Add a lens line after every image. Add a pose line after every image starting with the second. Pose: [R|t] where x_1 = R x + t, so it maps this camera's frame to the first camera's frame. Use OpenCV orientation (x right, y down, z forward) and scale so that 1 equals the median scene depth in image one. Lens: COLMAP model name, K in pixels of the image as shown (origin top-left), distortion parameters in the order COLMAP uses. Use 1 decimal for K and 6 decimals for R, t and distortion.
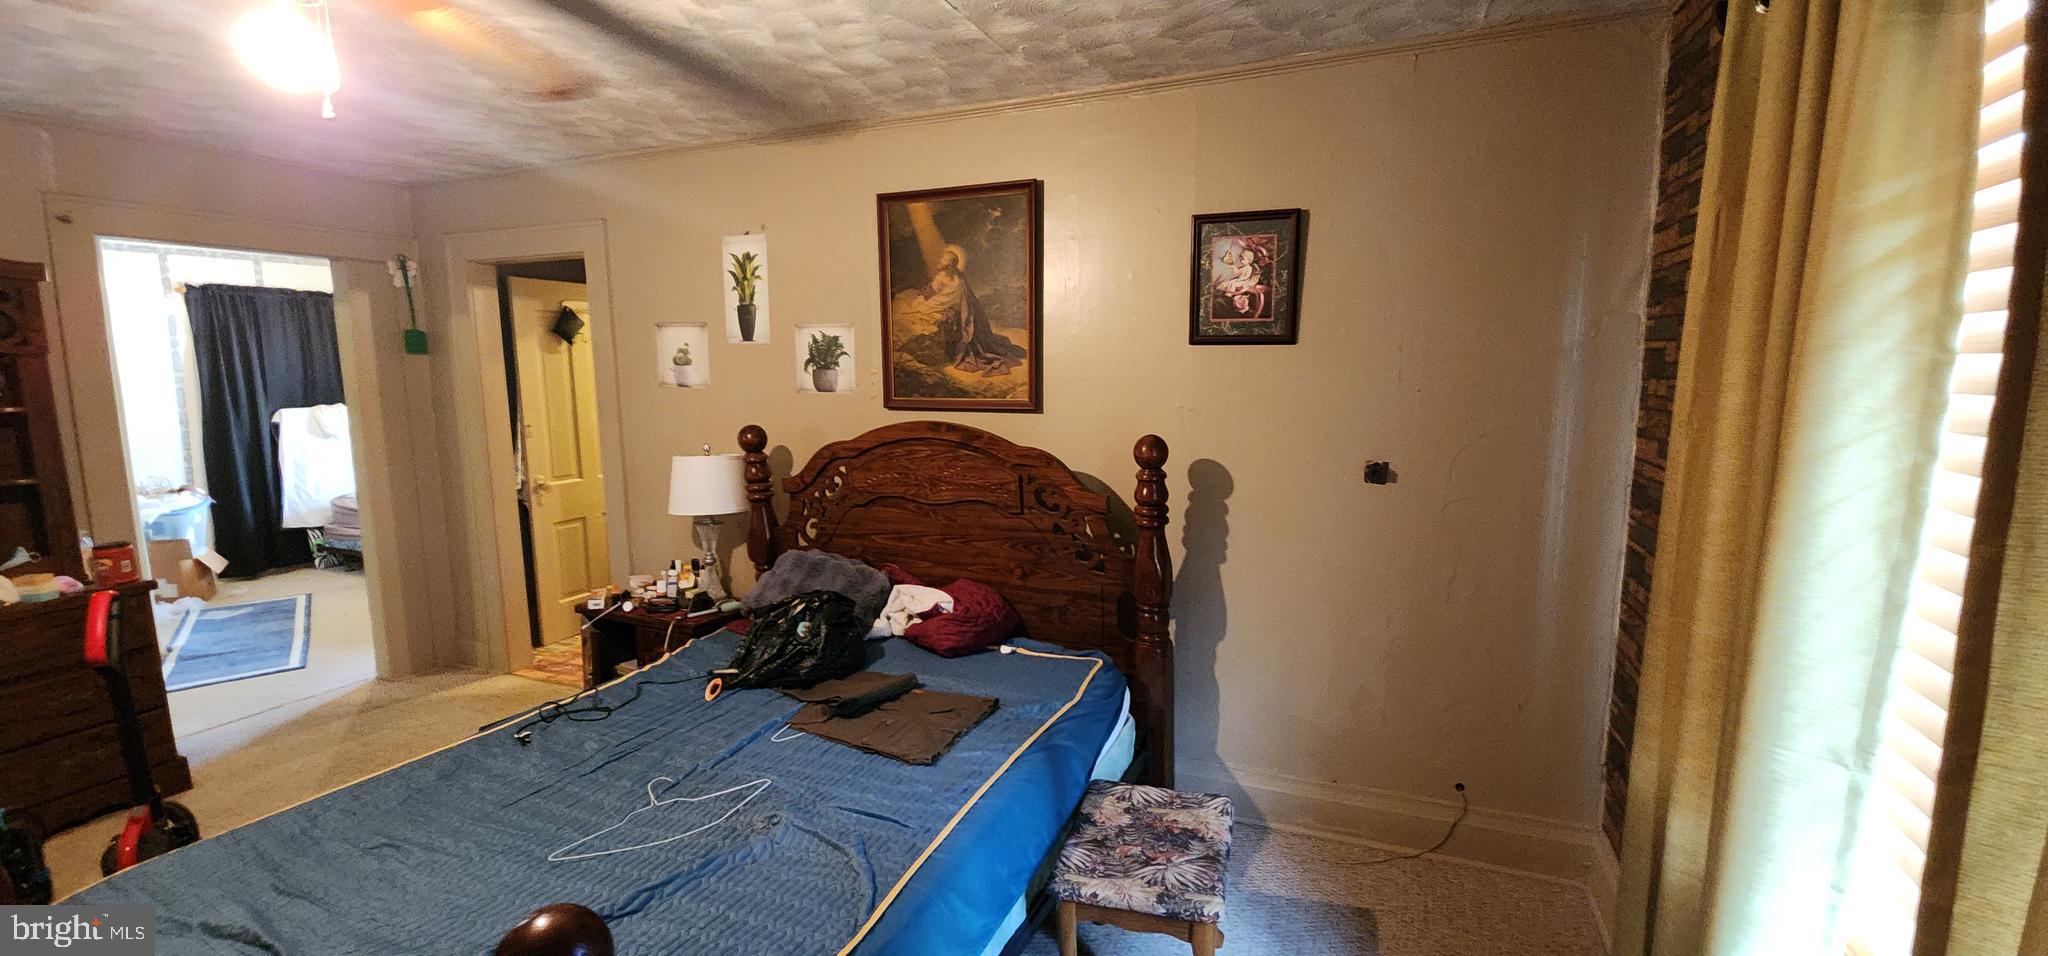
lens RADIAL K [[836.8, 0, 1014.3], [0, 836.8, 483.2], [0, 0, 1]] dist [0.006602, -0.006153]
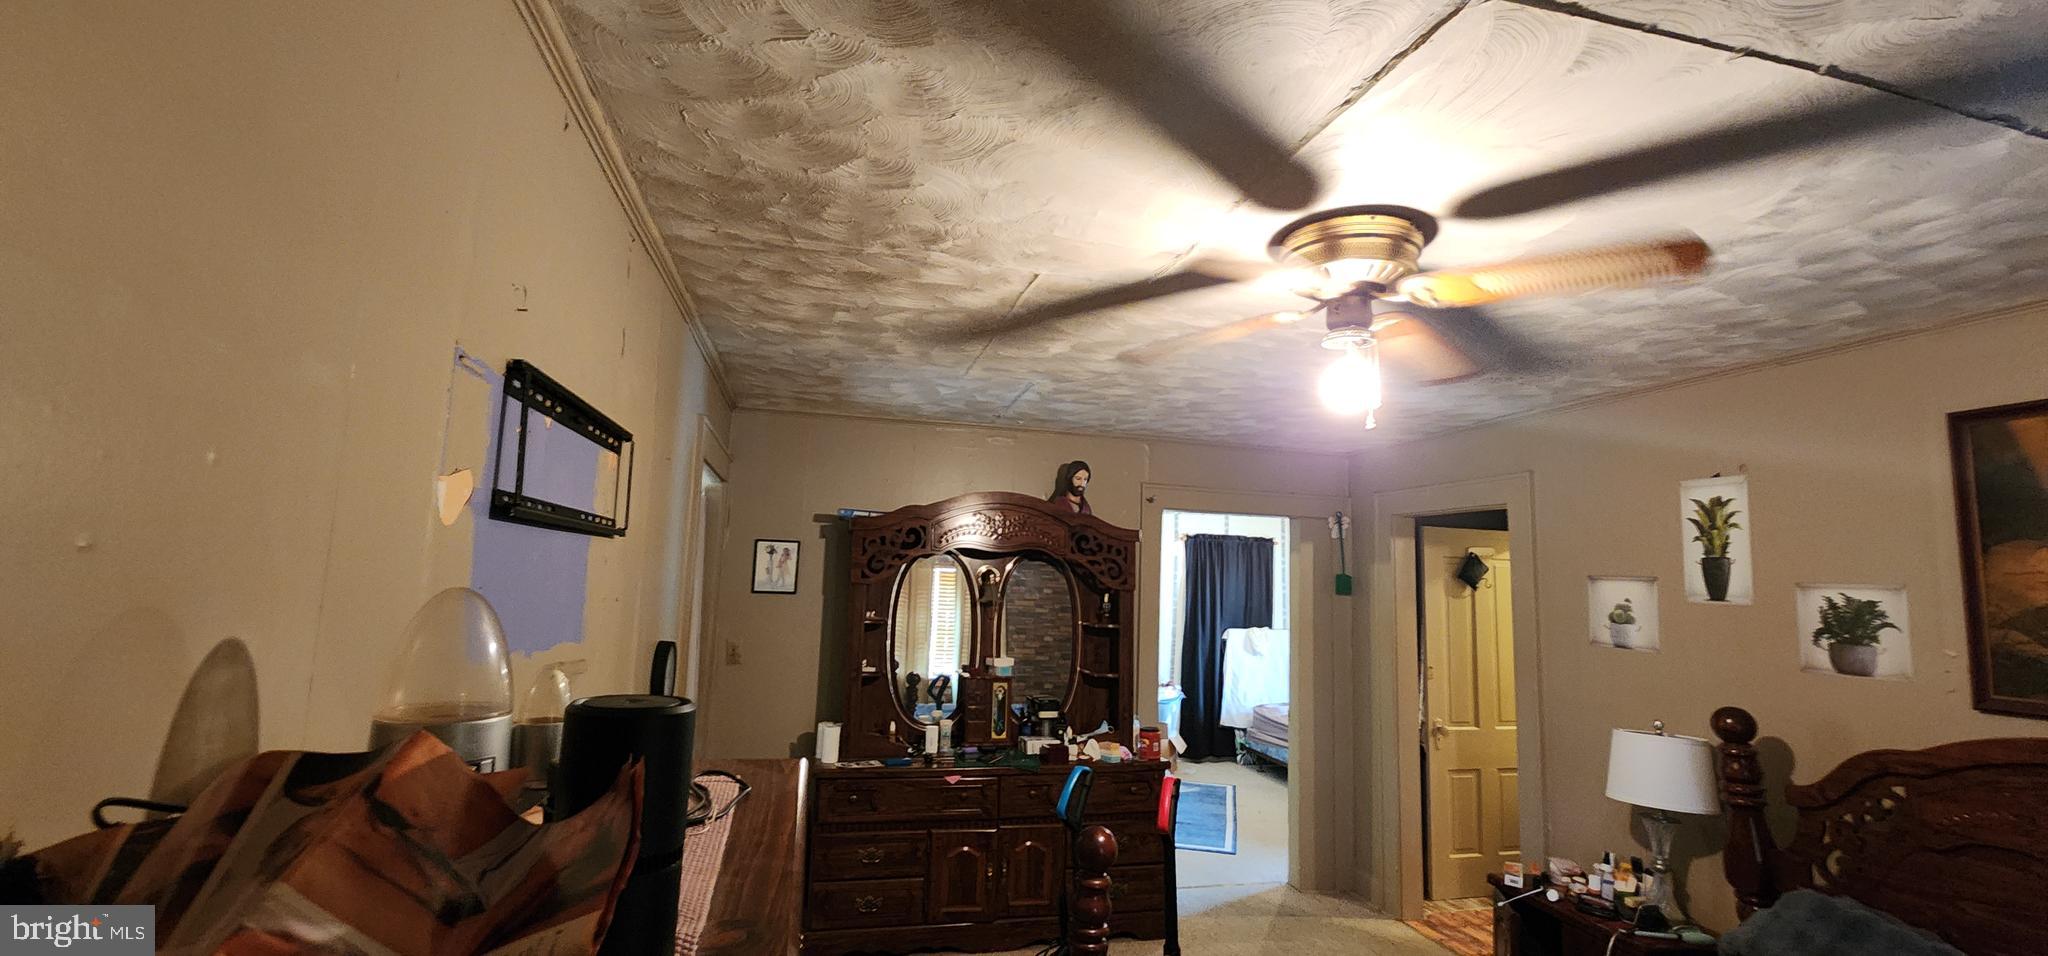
lens RADIAL K [[836.8, 0, 1030.5], [0, 836.8, 488.6], [0, 0, 1]] dist [0.006602, -0.006153]
pose [[0.605900, -0.059834, -0.793287, -0.067847], [-0.150799, 0.970451, -0.188374, -0.019147], [0.781118, 0.233763, 0.578973, -0.040498]]
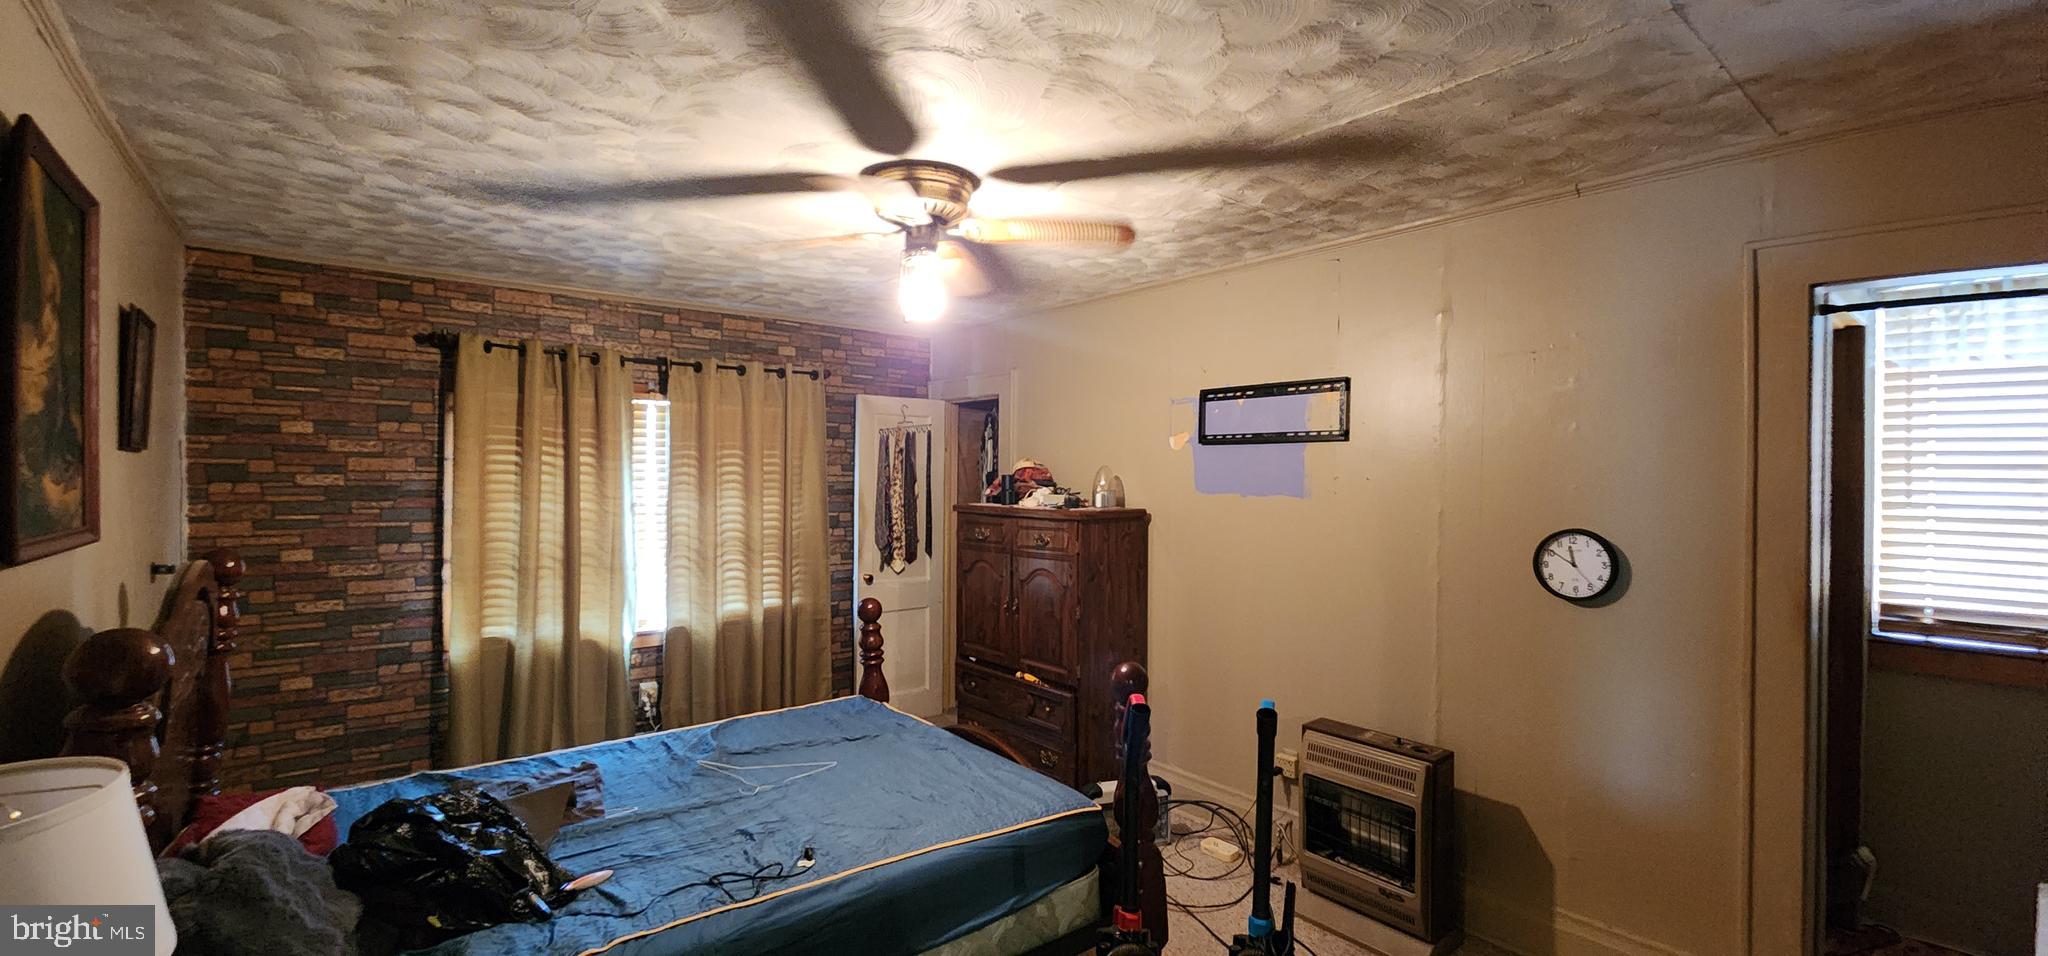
lens RADIAL K [[836.8, 0, 1023.3], [0, 836.8, 479.4], [0, 0, 1]] dist [0.006602, -0.006153]
pose [[-0.894360, -0.001784, 0.447344, -0.794390], [0.061160, 0.990114, 0.126225, -0.151235], [-0.443147, 0.140251, -0.885410, 1.091989]]
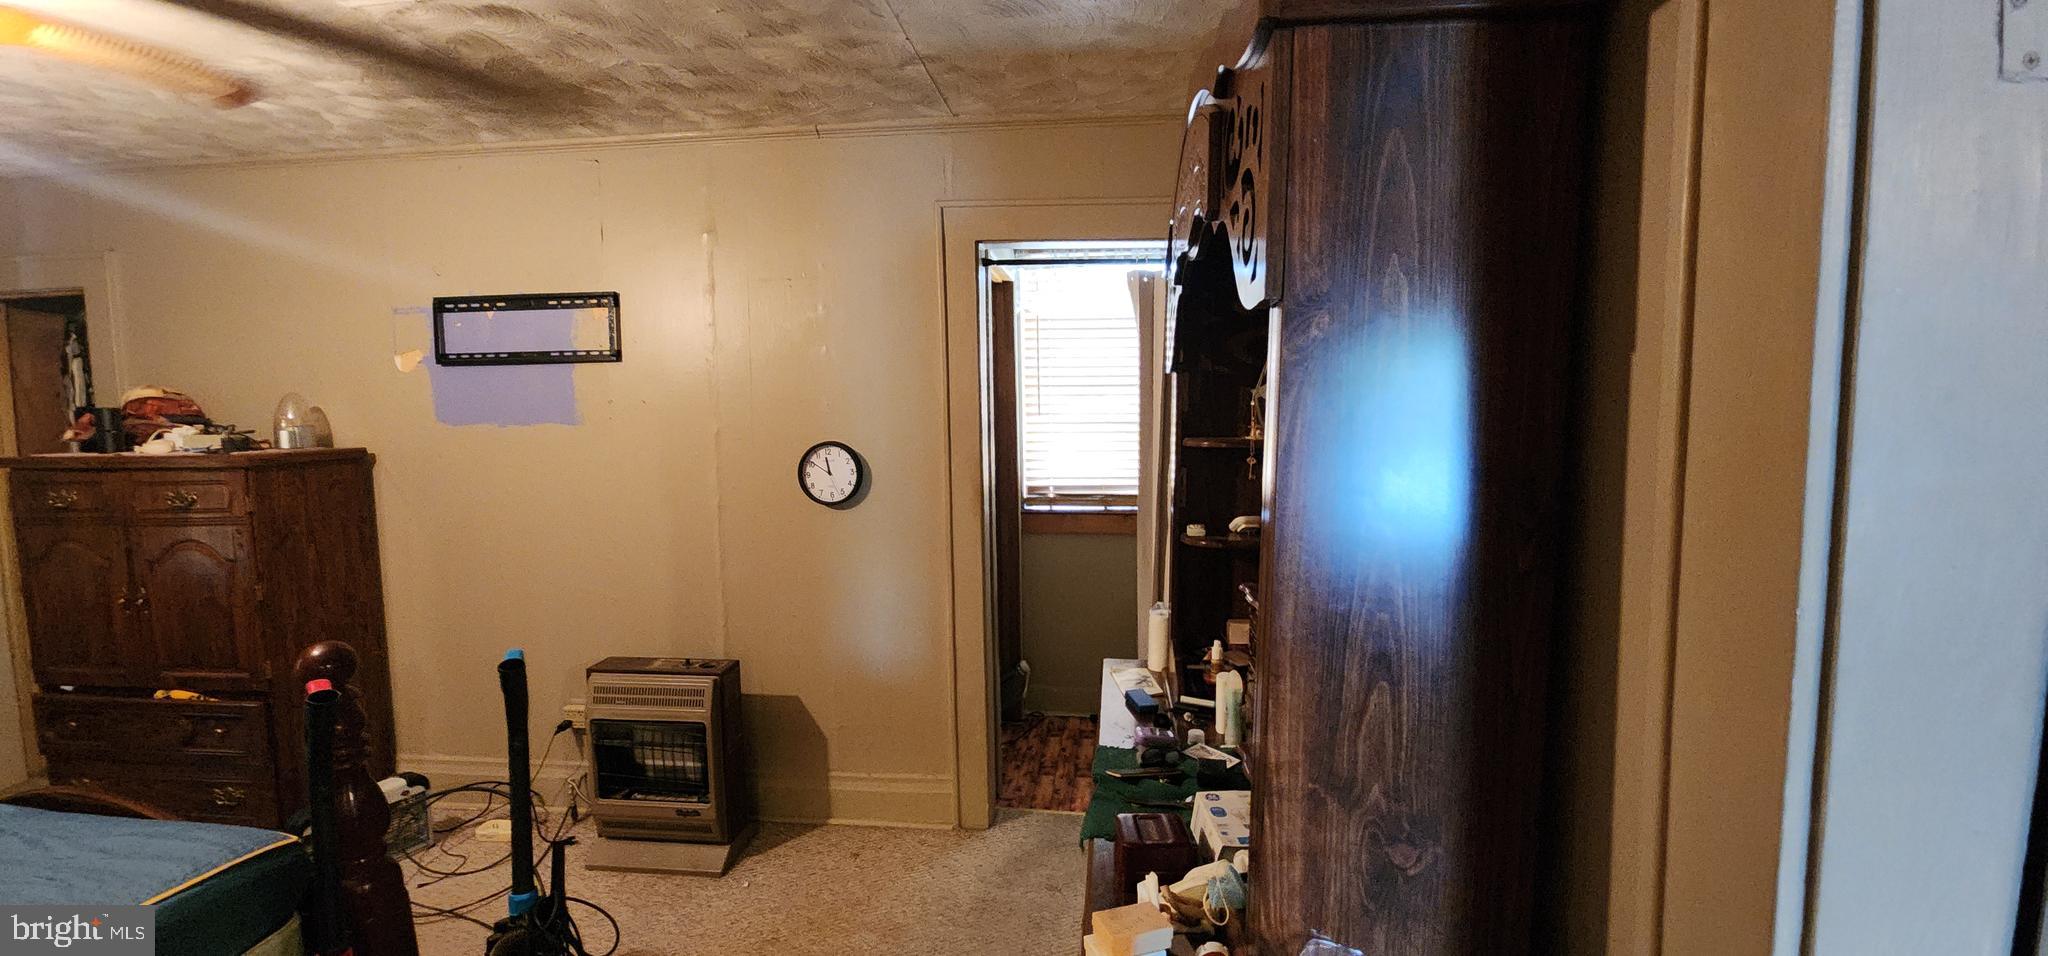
lens RADIAL K [[836.8, 0, 1022.3], [0, 836.8, 479.3], [0, 0, 1]] dist [0.006602, -0.006153]
pose [[-0.953307, 0.047441, -0.298252, -0.834402], [-0.019270, 0.976016, 0.216844, -0.131015], [0.301386, 0.212466, -0.929529, 1.063264]]
